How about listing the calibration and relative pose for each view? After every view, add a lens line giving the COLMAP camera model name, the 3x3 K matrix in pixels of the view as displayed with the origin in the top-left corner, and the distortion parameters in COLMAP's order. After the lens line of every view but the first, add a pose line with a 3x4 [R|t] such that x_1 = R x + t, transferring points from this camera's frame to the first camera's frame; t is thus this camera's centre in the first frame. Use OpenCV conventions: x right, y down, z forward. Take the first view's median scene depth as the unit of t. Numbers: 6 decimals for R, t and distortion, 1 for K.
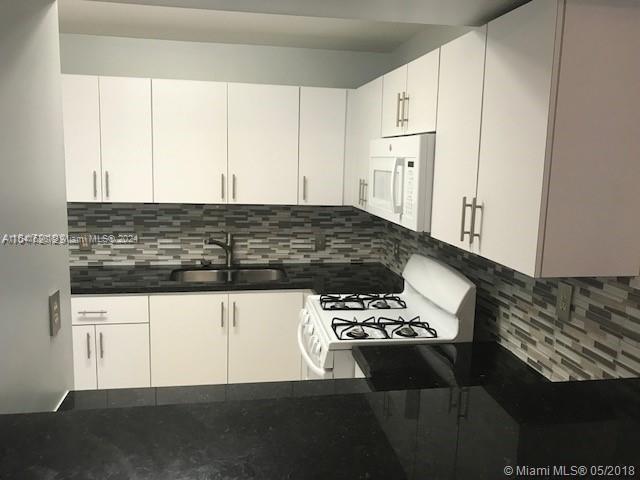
lens RADIAL K [[524.2, 0, 320.0], [0, 524.2, 240.0], [0, 0, 1]] dist [0.016695, 0.004582]
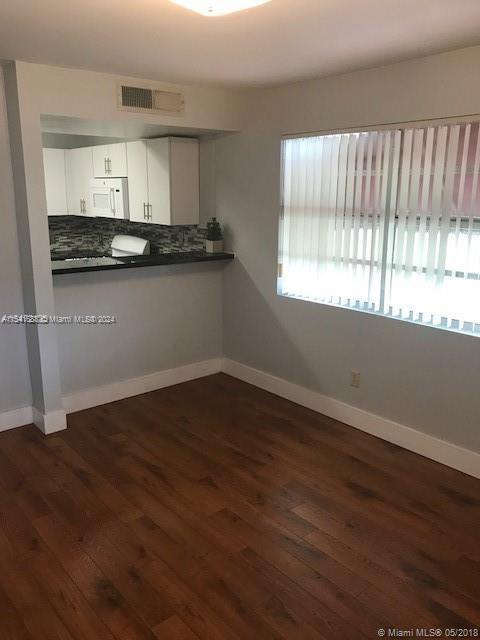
lens RADIAL K [[524.2, 0, 240.0], [0, 524.2, 320.0], [0, 0, 1]] dist [0.016695, 0.004582]
pose [[0.864884, -0.132431, 0.484187, -0.553829], [0.085586, 0.989352, 0.117720, 0.193298], [-0.494621, -0.060374, 0.867009, -1.315088]]
